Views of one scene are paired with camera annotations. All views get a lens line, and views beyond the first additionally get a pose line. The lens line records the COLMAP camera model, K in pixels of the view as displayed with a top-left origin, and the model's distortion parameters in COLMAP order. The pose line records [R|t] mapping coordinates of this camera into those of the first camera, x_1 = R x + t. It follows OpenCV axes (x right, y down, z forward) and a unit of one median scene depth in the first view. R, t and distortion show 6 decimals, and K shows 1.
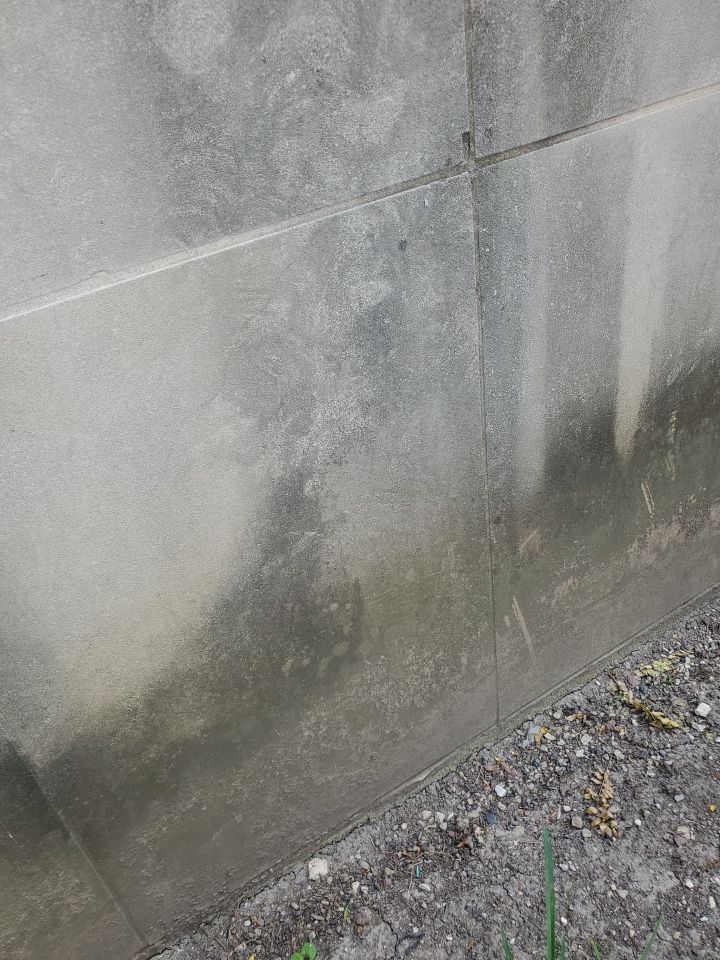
lens RADIAL K [[769.3, 0, 358.7], [0, 769.3, 483.9], [0, 0, 1]] dist [0.024175, -0.032254]
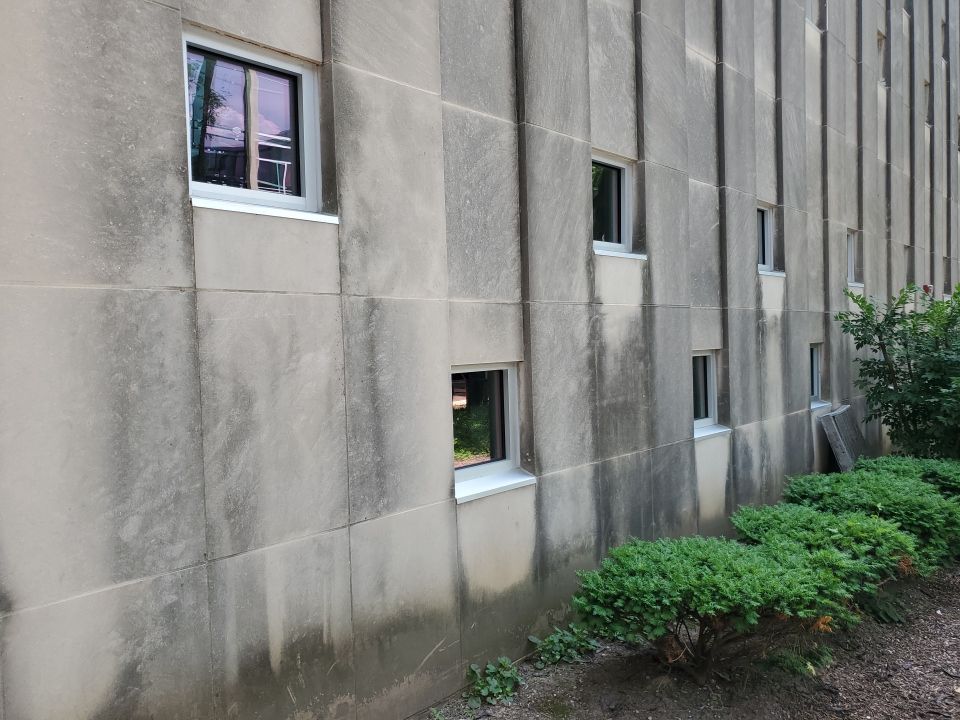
lens RADIAL K [[760.6, 0, 499.9], [0, 760.6, 365.3], [0, 0, 1]] dist [0.016645, -0.002024]
pose [[0.946154, 0.092300, 0.310278, 0.225973], [0.107982, 0.813604, -0.571305, 0.884558], [-0.305175, 0.574047, 0.759828, -2.298579]]
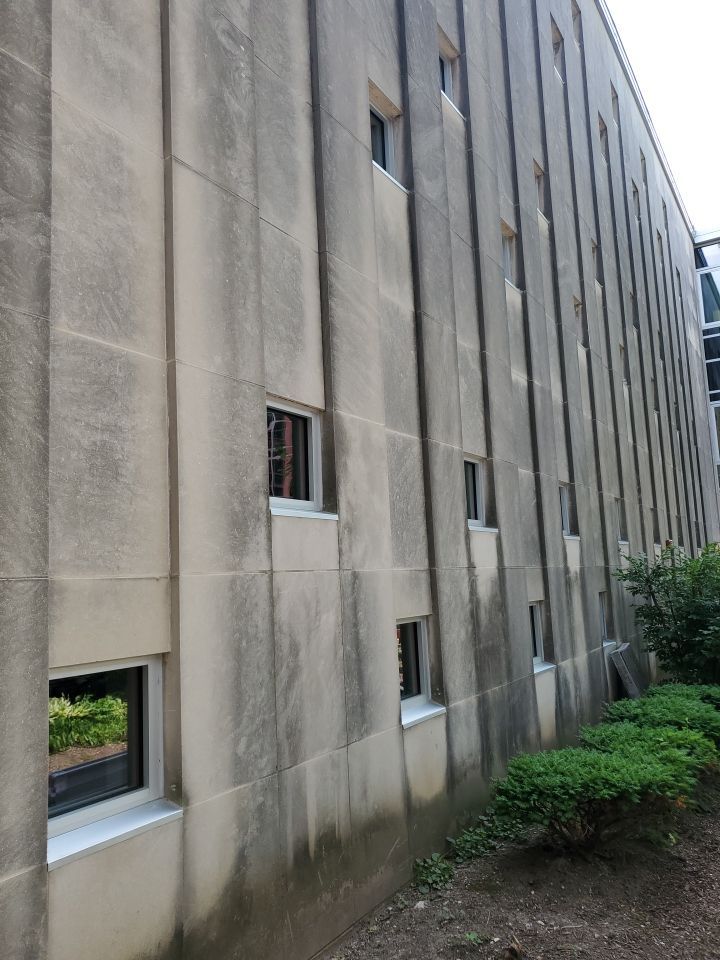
lens RADIAL K [[760.6, 0, 360.6], [0, 760.6, 482.1], [0, 0, 1]] dist [0.016645, -0.002024]
pose [[0.886342, 0.147528, 0.438899, -1.579784], [0.215306, 0.707860, -0.672739, 1.459678], [-0.409927, 0.690775, 0.595642, -2.969026]]
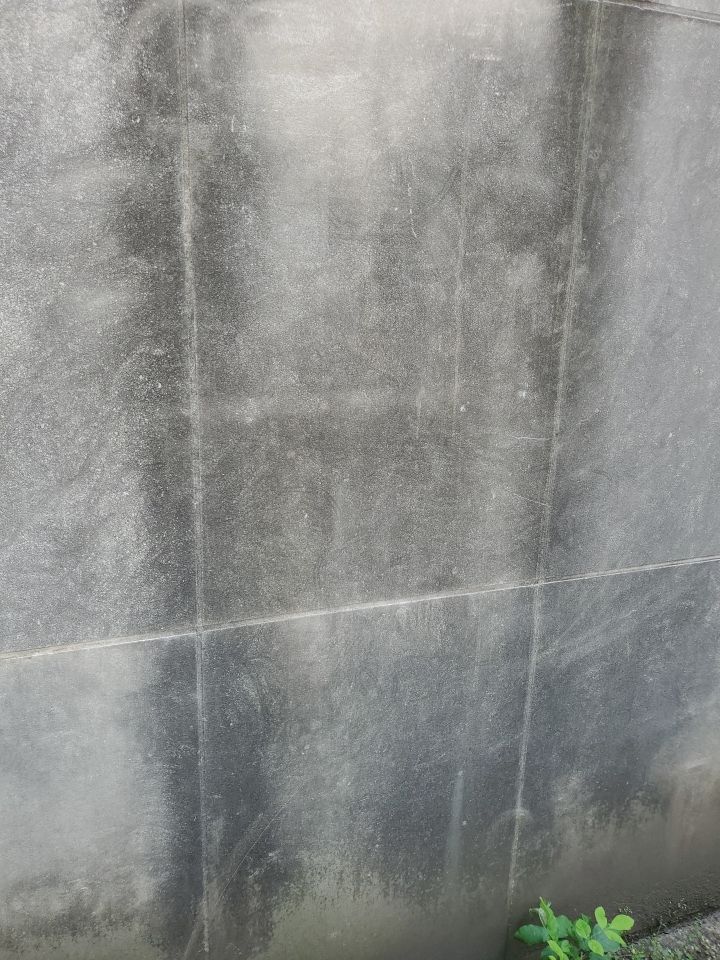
lens RADIAL K [[769.3, 0, 362.4], [0, 769.3, 479.5], [0, 0, 1]] dist [0.024175, -0.032254]
pose [[0.970201, 0.205407, -0.128521, 2.976278], [-0.236531, 0.917951, -0.318463, -1.384783], [0.052561, 0.339372, 0.939182, 0.497959]]
